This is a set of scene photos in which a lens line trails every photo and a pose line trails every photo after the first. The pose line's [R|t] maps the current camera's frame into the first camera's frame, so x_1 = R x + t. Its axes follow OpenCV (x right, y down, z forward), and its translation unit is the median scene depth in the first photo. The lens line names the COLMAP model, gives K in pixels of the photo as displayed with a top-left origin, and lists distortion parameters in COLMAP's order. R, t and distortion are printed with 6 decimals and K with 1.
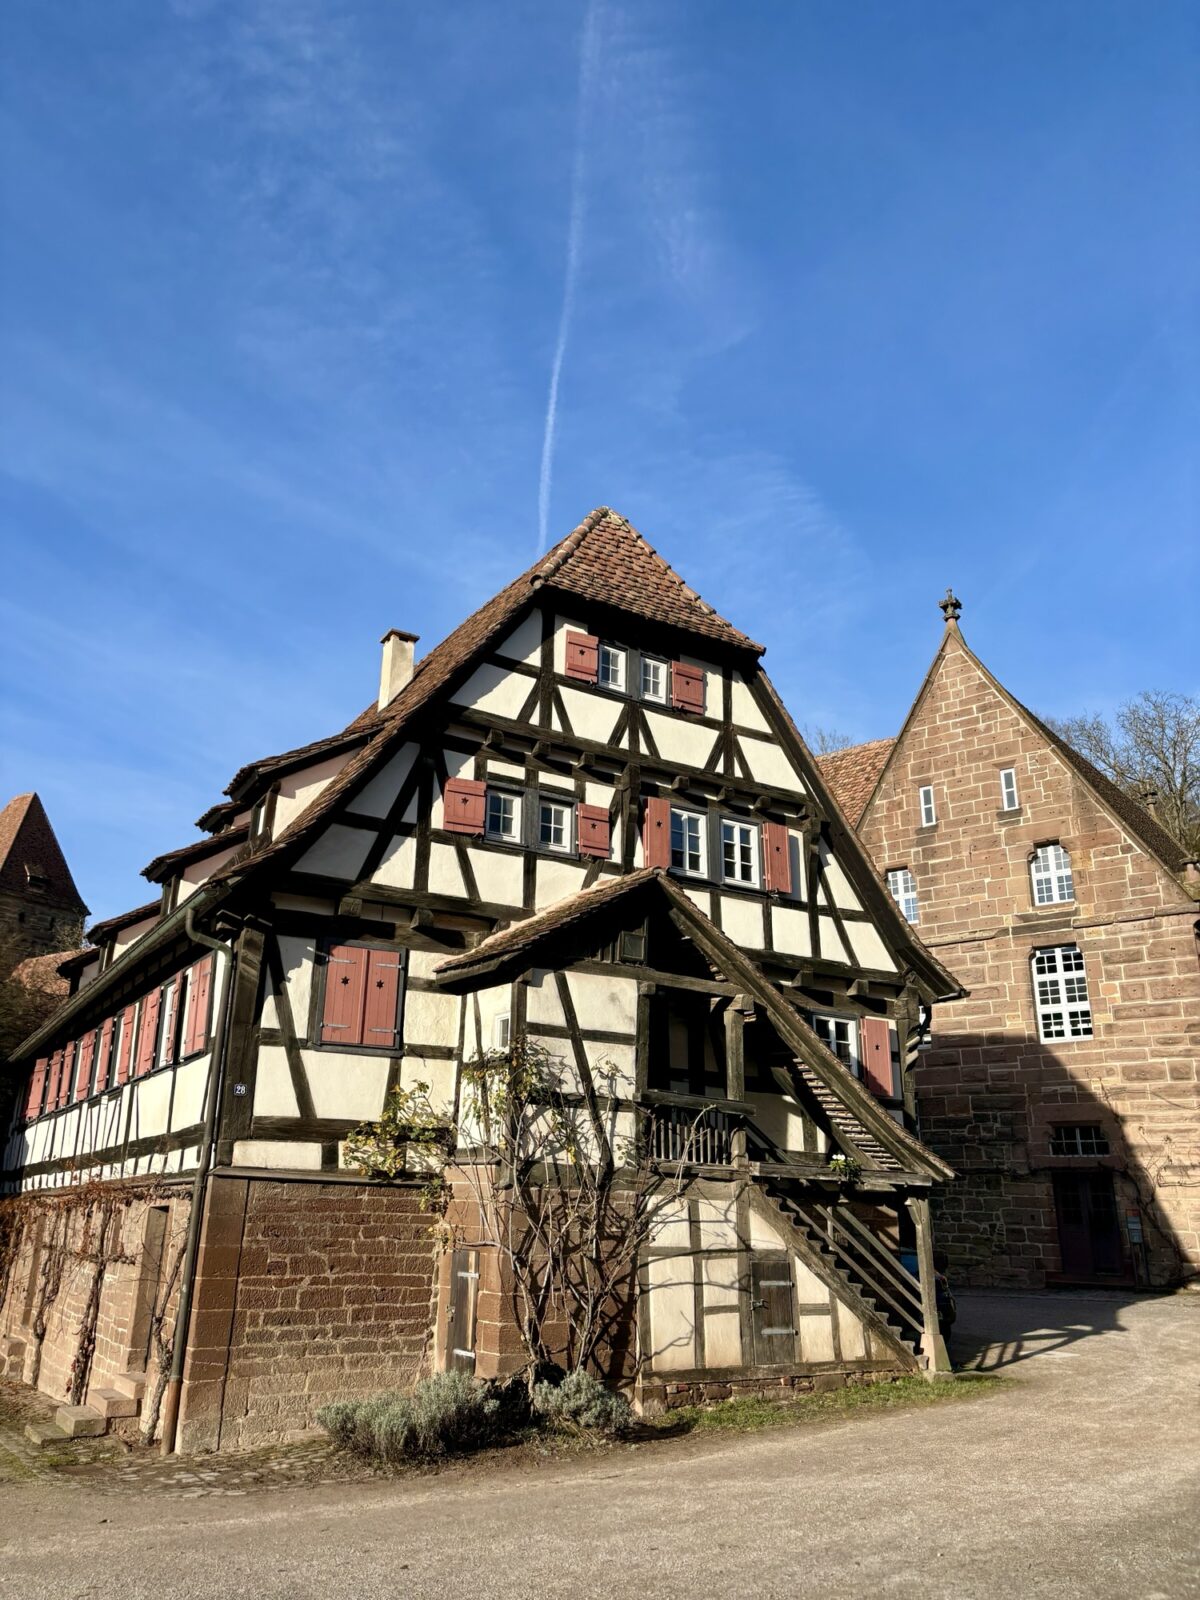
lens RADIAL K [[1300.3, 0, 600.2], [0, 1300.3, 738.0], [0, 0, 1]] dist [0.009513, -0.003131]
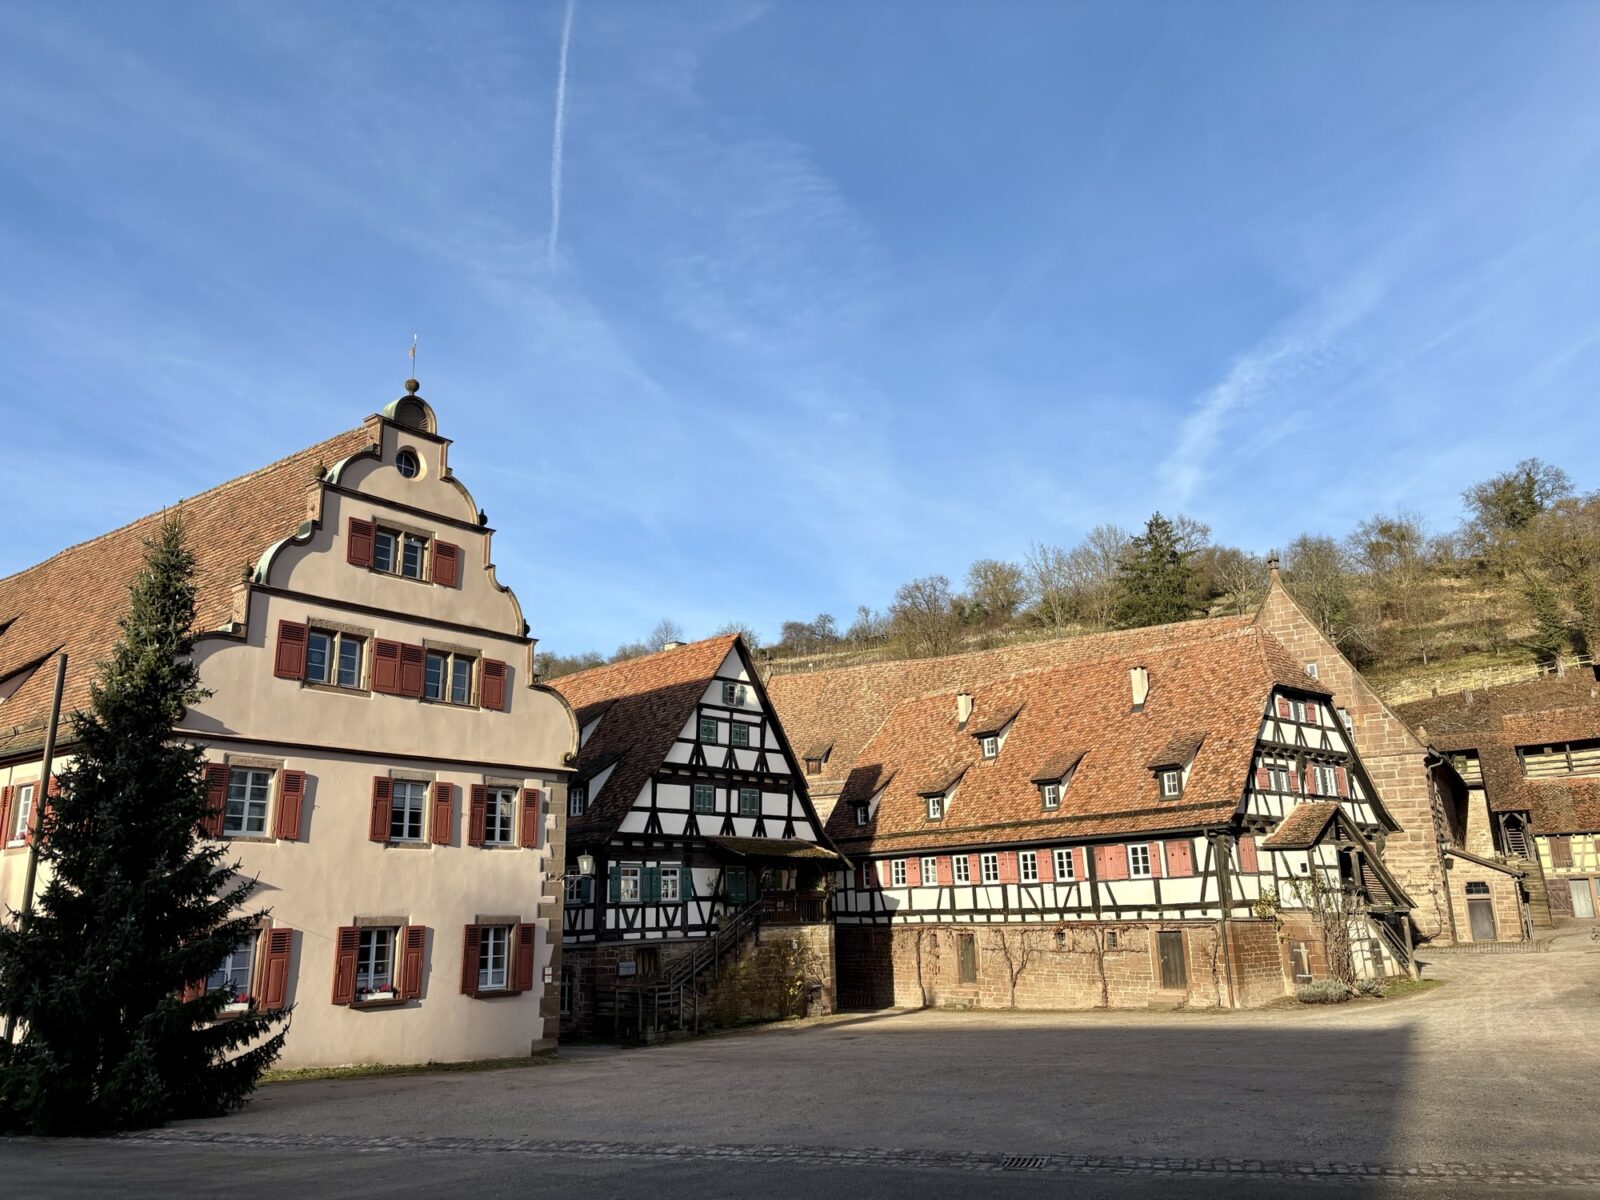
lens RADIAL K [[1229.8, 0, 800.0], [0, 1229.8, 600.0], [0, 0, 1]] dist [0.002166, -0.001516]
pose [[0.994365, -0.004227, 0.105929, -1.131183], [-0.008078, 0.993278, 0.115473, -0.510713], [-0.105705, -0.115678, 0.987646, -1.142347]]
